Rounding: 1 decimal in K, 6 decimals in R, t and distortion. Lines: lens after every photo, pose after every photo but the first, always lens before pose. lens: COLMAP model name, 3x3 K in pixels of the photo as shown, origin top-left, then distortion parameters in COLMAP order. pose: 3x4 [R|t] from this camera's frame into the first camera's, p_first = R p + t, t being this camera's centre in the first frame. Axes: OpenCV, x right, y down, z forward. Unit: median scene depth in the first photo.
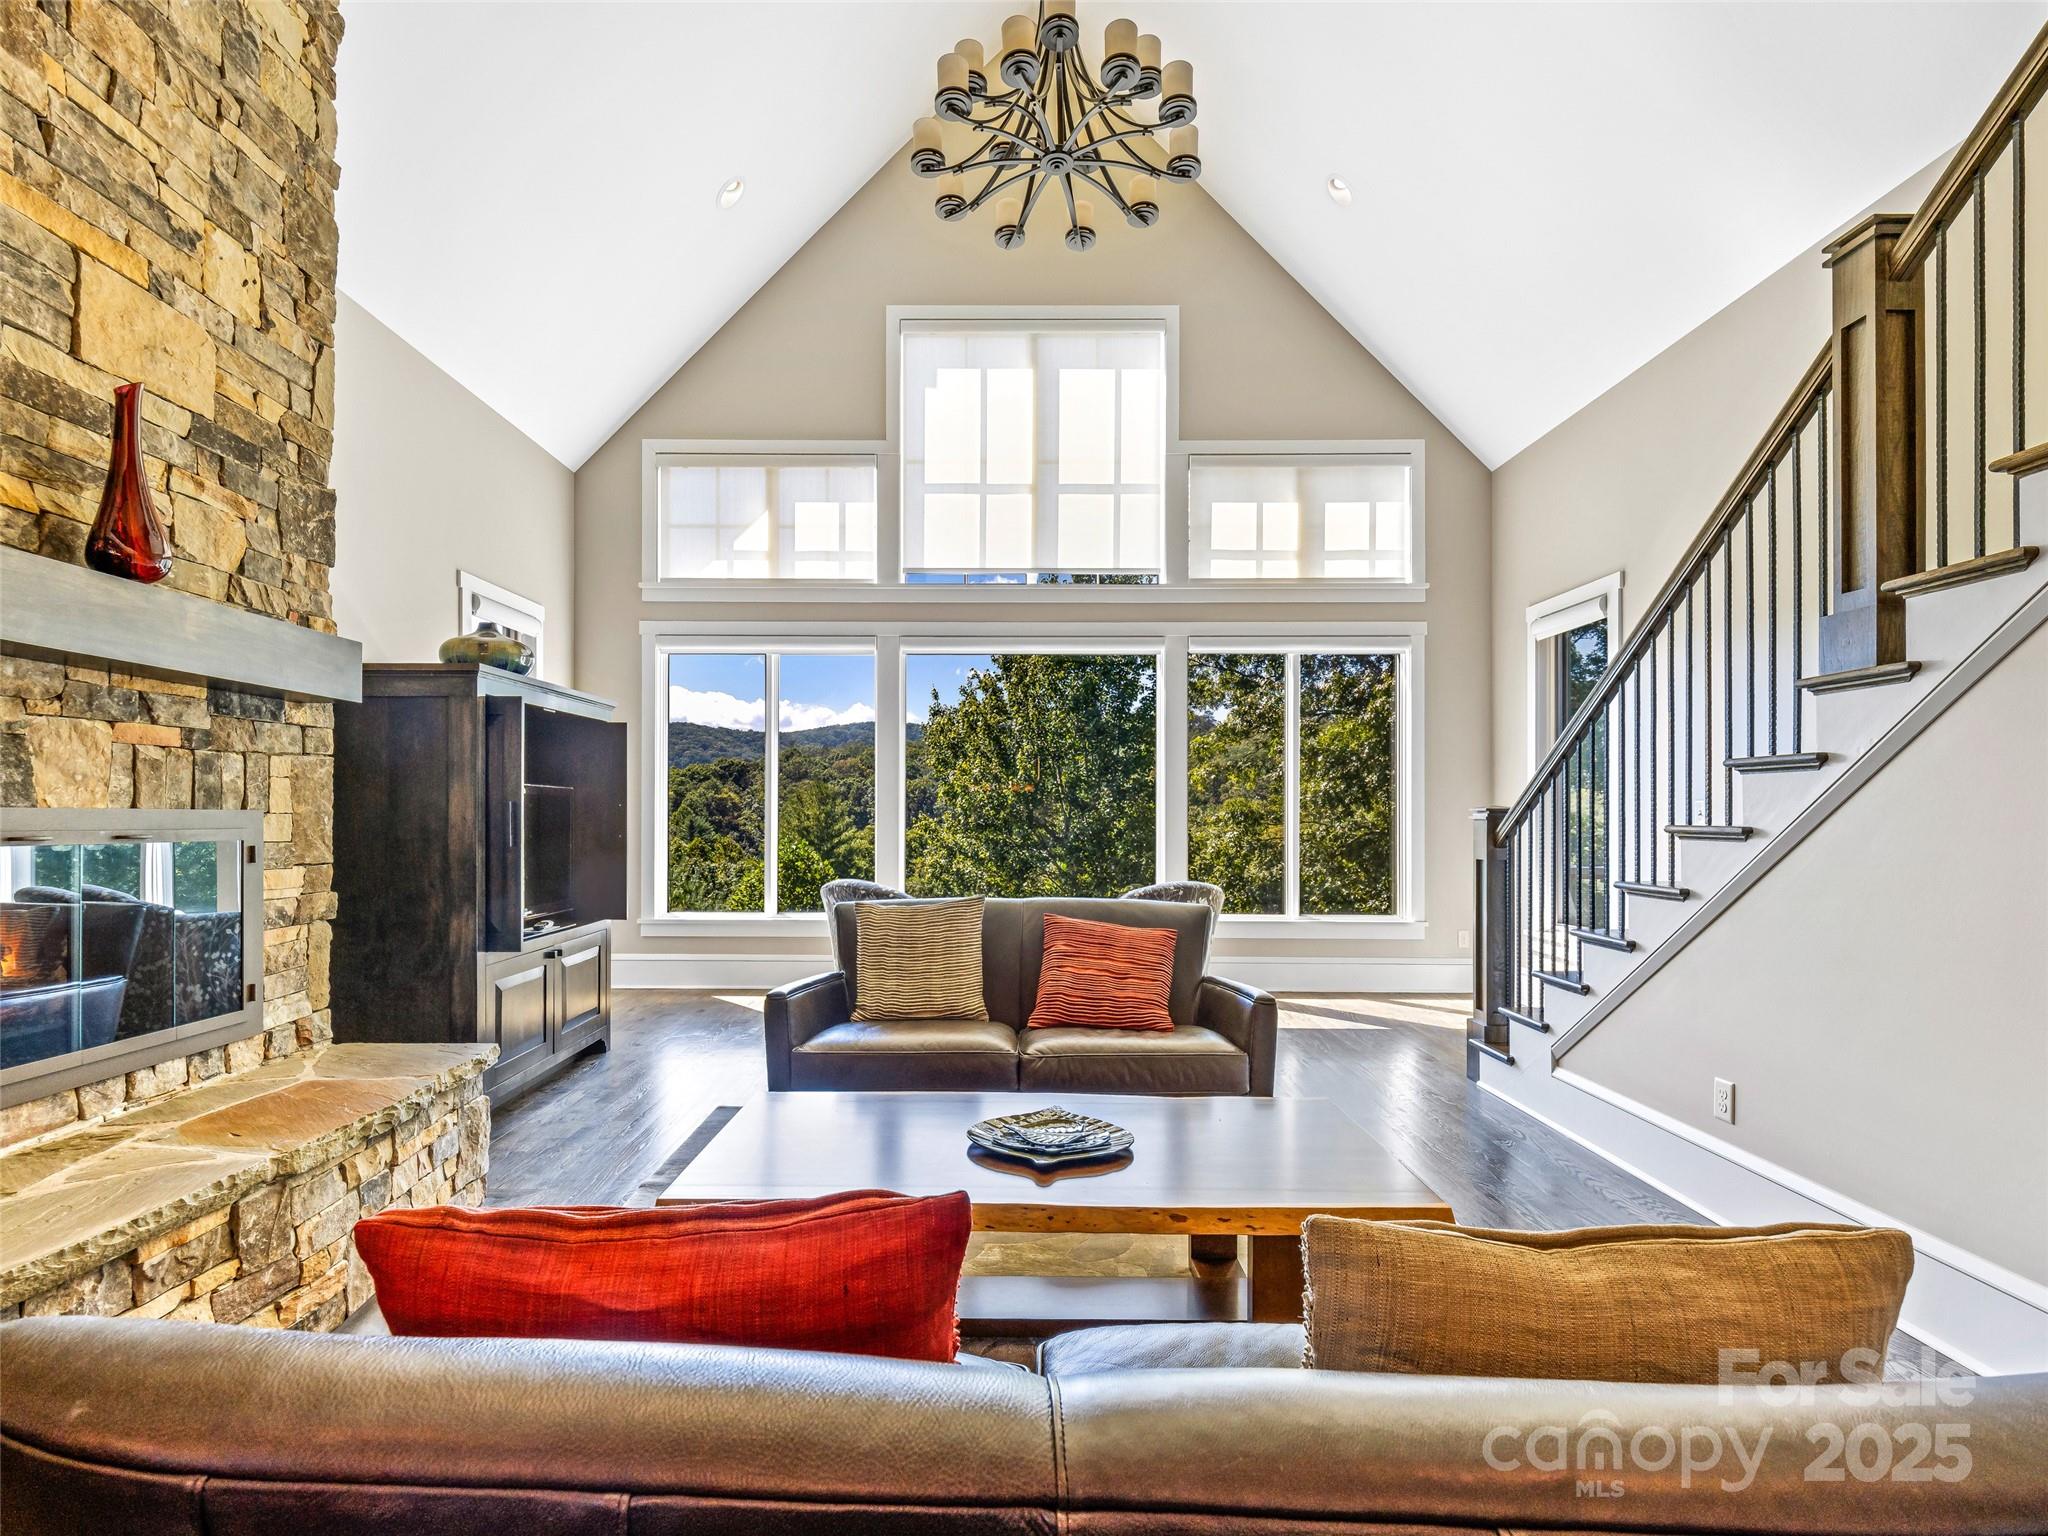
lens RADIAL K [[945.9, 0, 994.9], [0, 945.9, 812.1], [0, 0, 1]] dist [-0.003967, -0.001881]
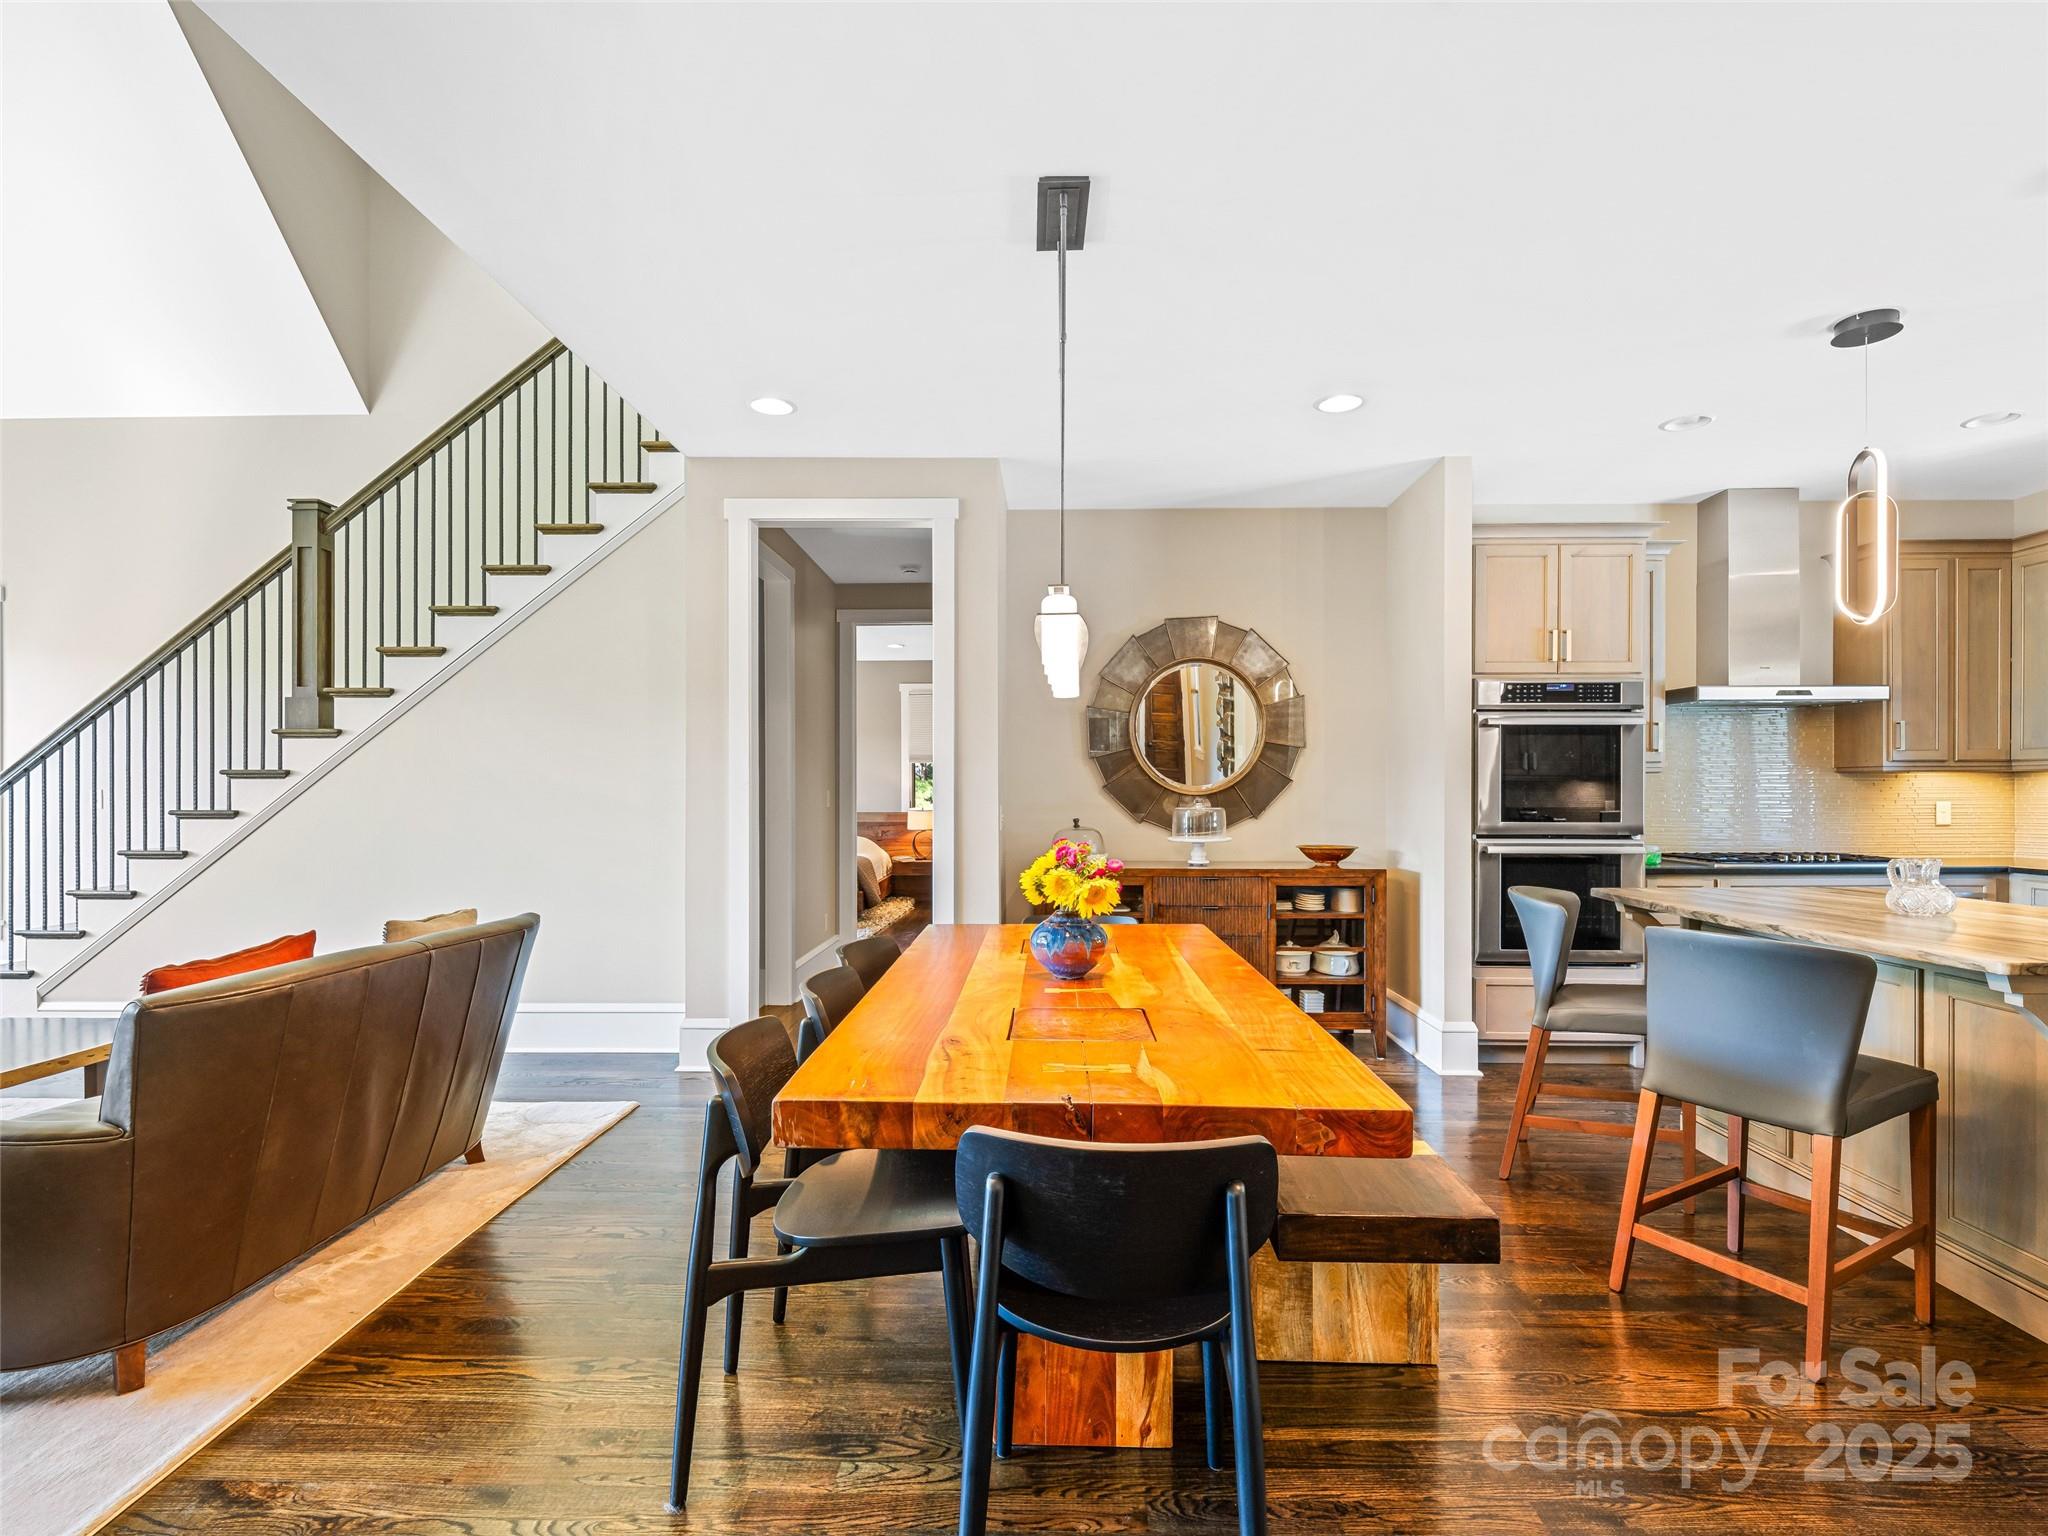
lens RADIAL K [[991.8, 0, 1047.4], [0, 991.8, 795.9], [0, 0, 1]] dist [-0.006236, -0.001314]
pose [[-0.015949, -0.009419, 0.999828, -0.750045], [-0.002858, 0.999952, 0.009375, -0.022911], [-0.999869, -0.002708, -0.015975, -0.323149]]
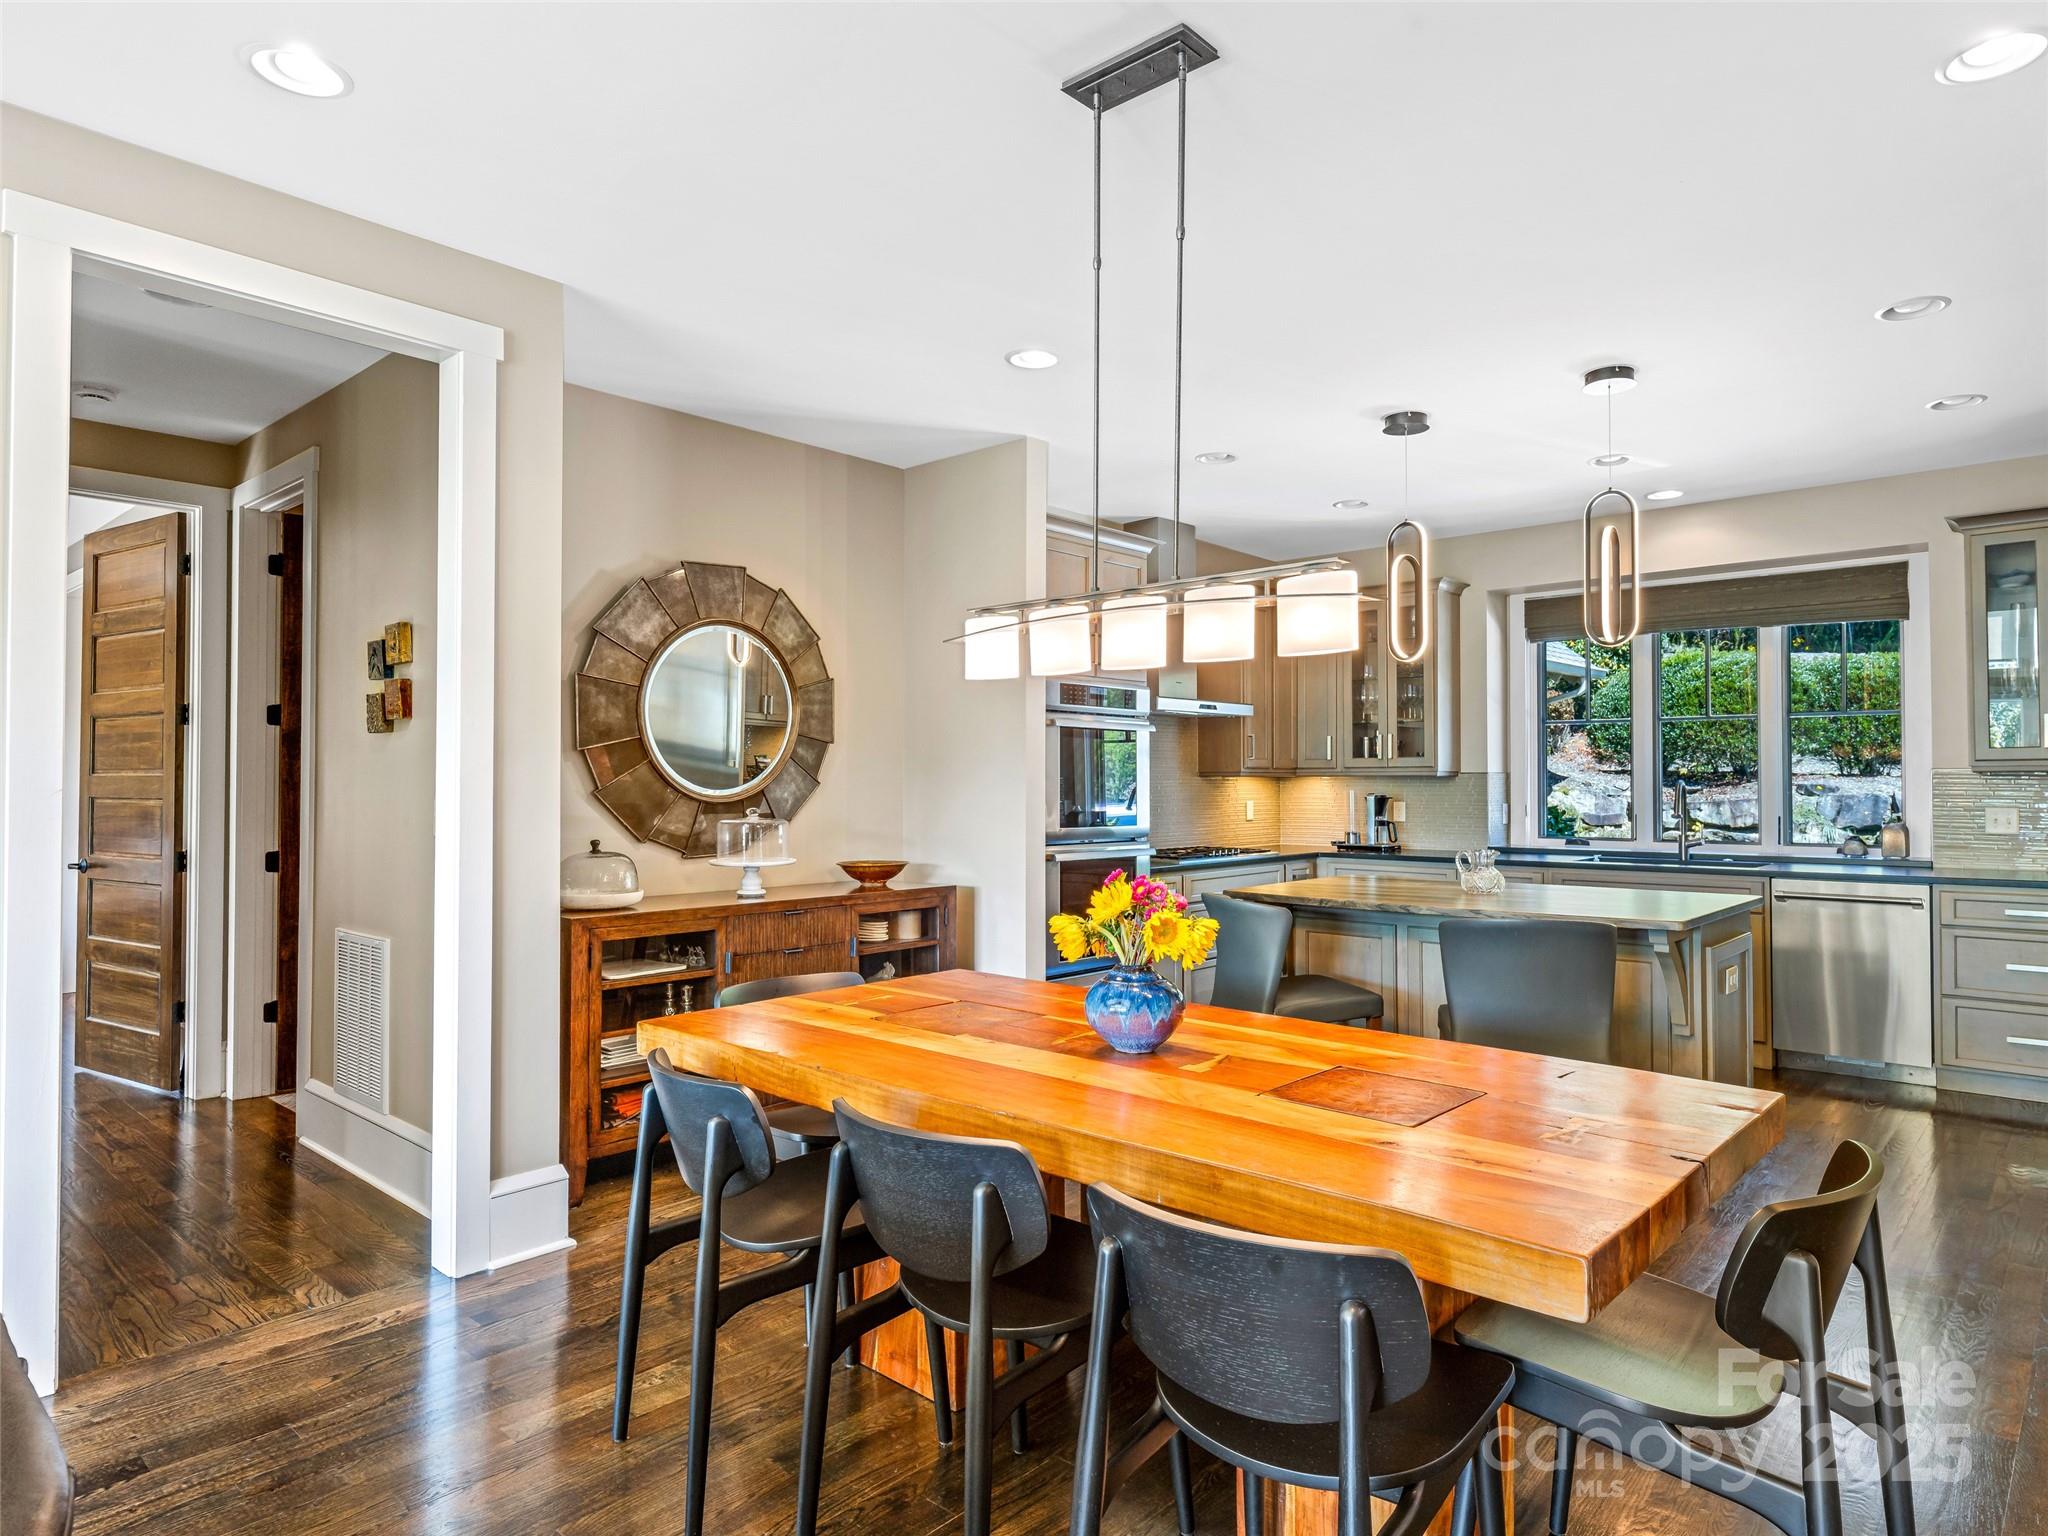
lens RADIAL K [[1191.8, 0, 1040.1], [0, 1191.8, 760.1], [0, 0, 1]] dist [0.005759, -0.007939]
pose [[-0.767609, 0.009235, 0.640852, -0.396525], [-0.004514, 0.999793, -0.019815, -0.033723], [-0.640902, -0.018103, -0.767409, 0.227715]]
